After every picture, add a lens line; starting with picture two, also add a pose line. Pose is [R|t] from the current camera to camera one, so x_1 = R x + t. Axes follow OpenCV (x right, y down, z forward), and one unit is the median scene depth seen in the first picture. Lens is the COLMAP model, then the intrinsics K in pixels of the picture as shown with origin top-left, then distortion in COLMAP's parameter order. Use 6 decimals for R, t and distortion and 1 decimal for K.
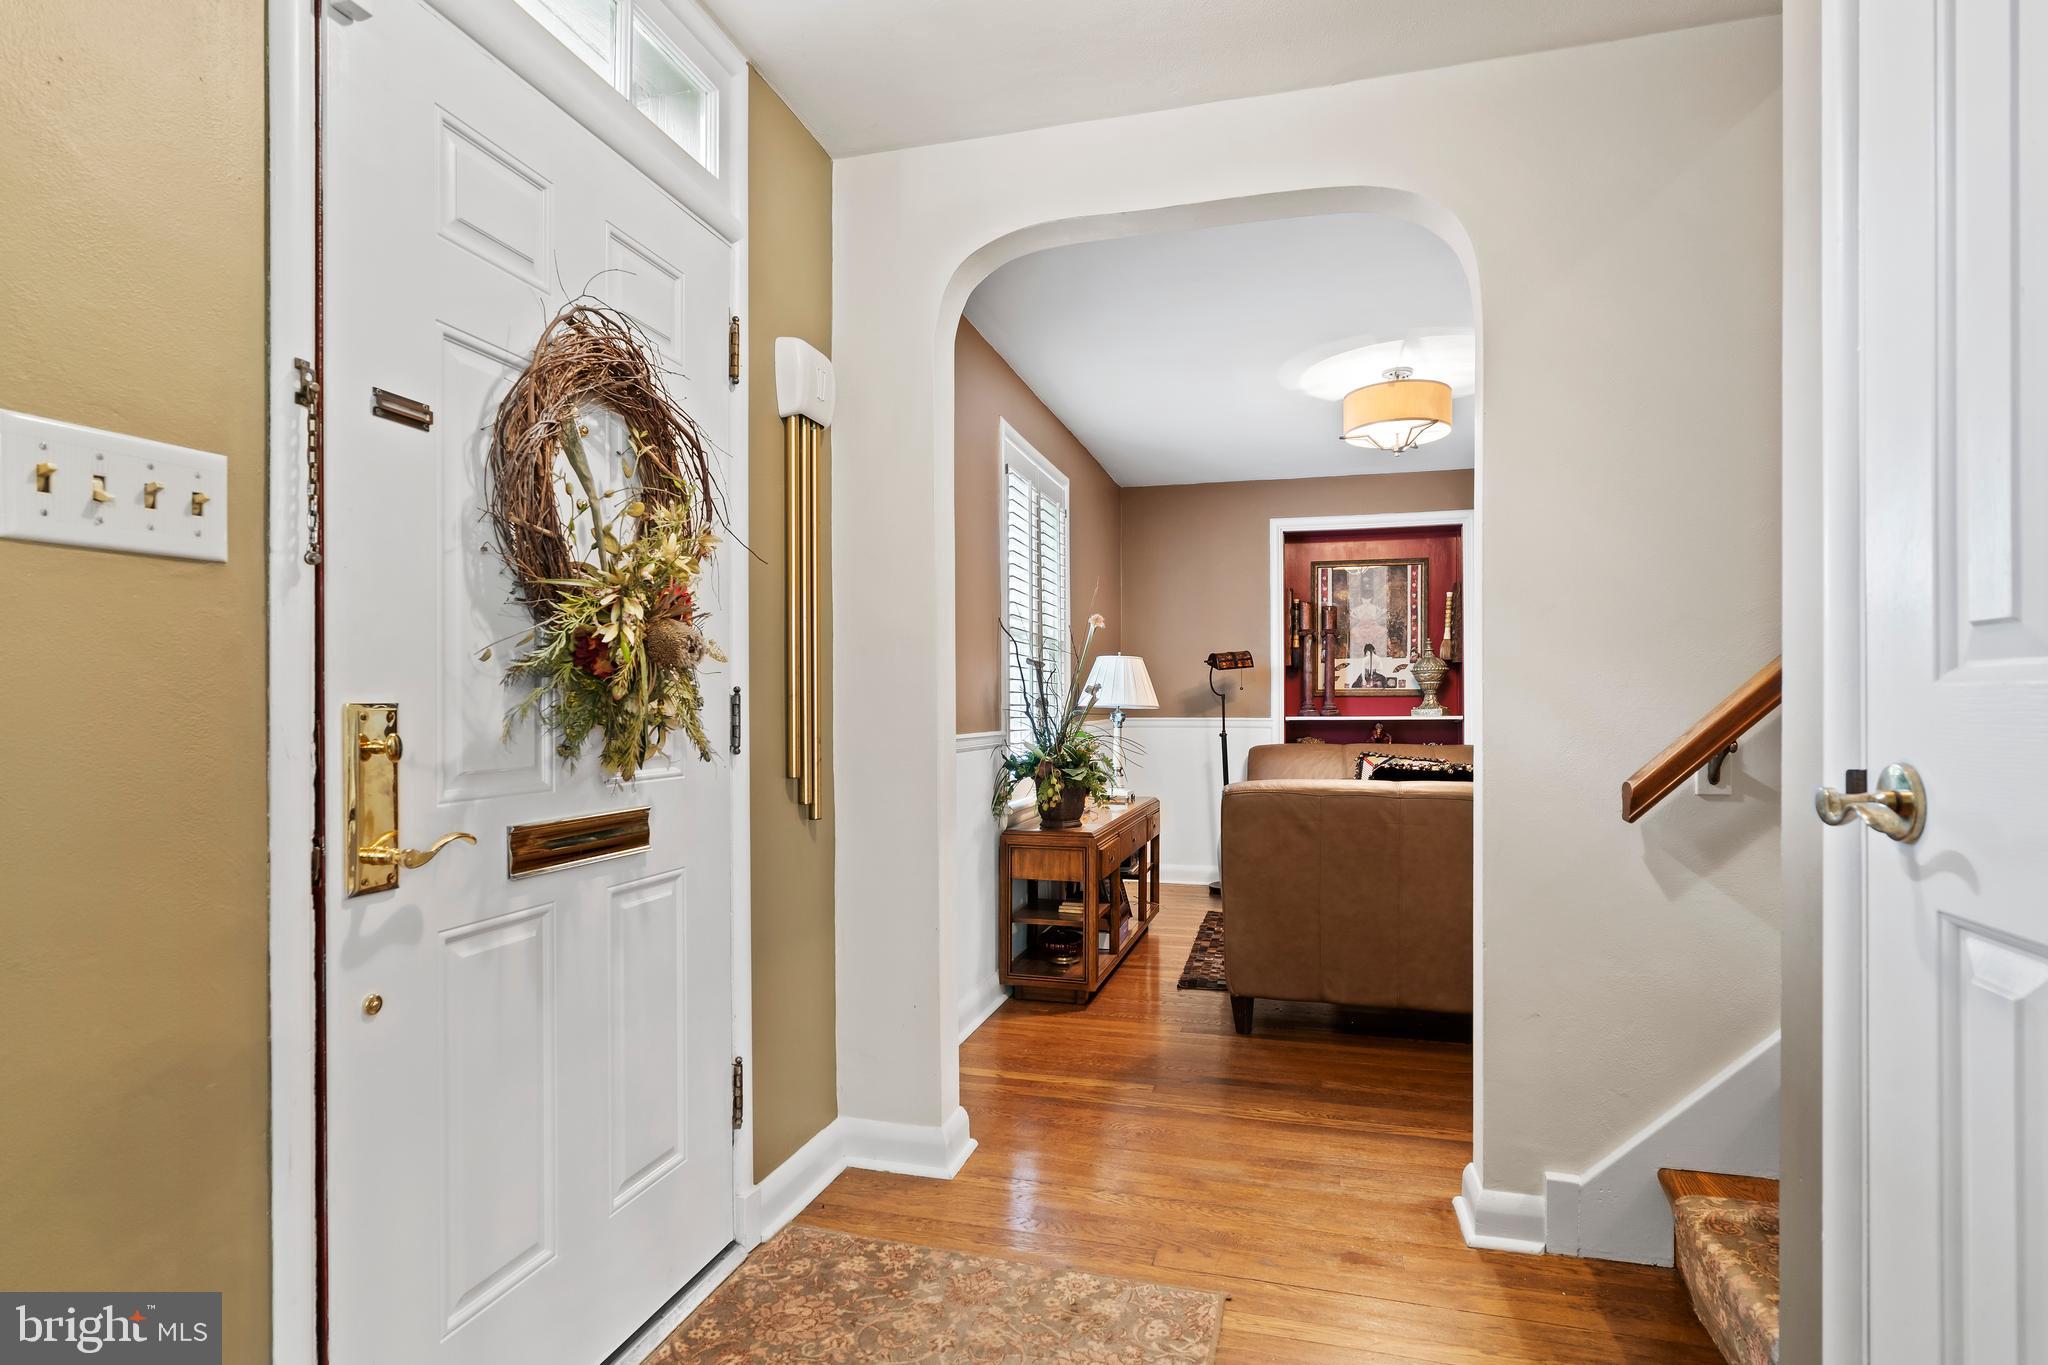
lens RADIAL K [[1052.0, 0, 1029.0], [0, 1052.0, 697.5], [0, 0, 1]] dist [-0.003926, 0.000148]
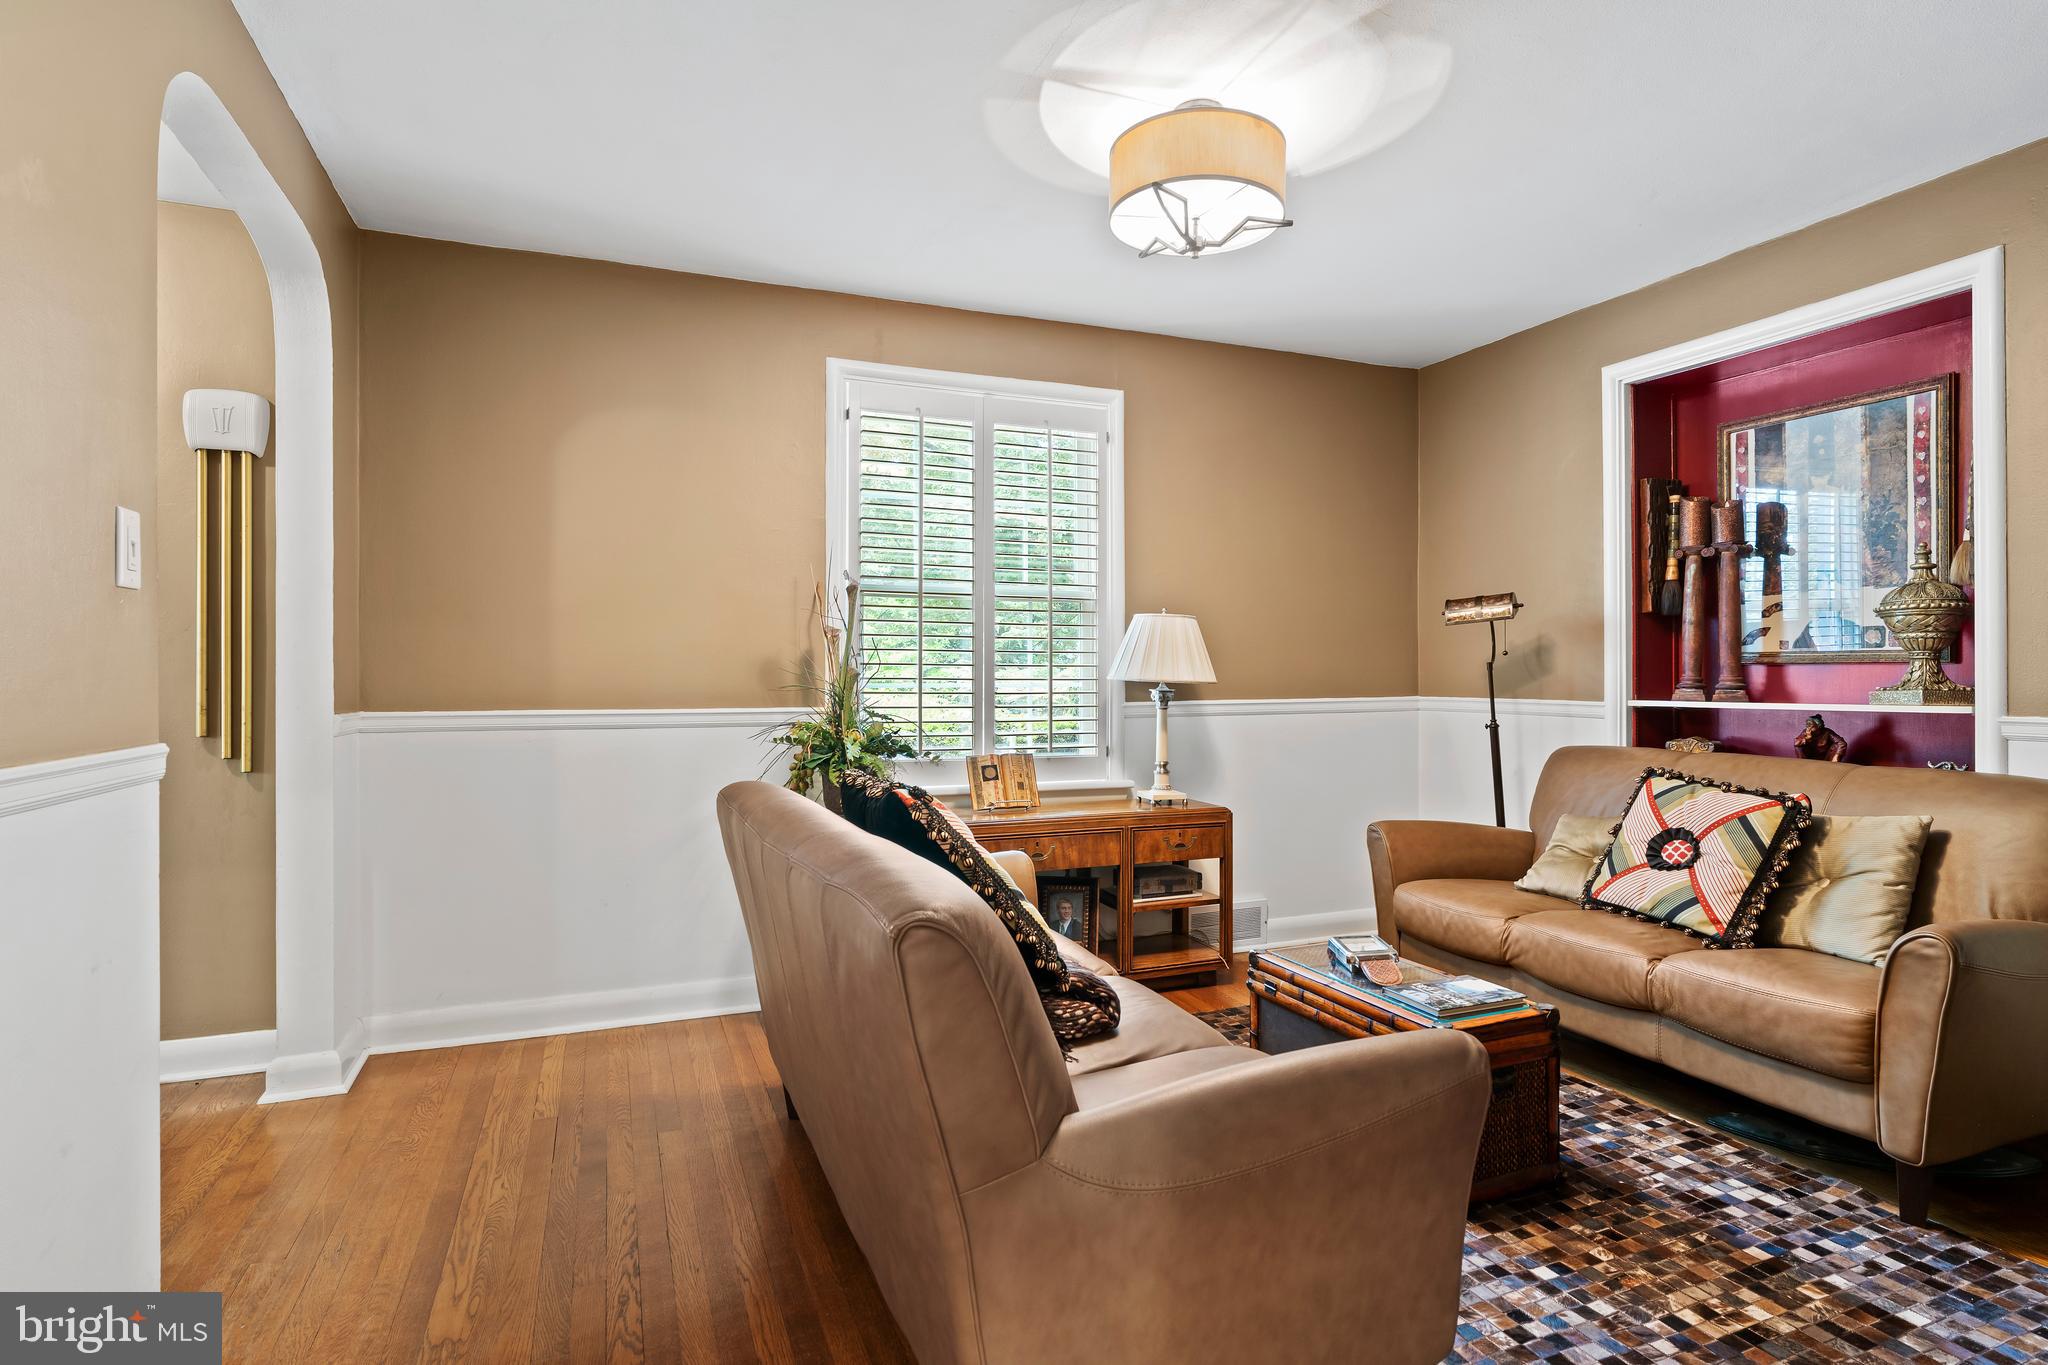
lens RADIAL K [[1052.0, 0, 1025.7], [0, 1052.0, 673.8], [0, 0, 1]] dist [-0.003926, 0.000148]
pose [[0.600965, 0.001374, -0.799274, 0.505509], [0.006023, 0.999962, 0.006248, -0.002003], [0.799253, -0.008569, 0.600934, 0.378481]]
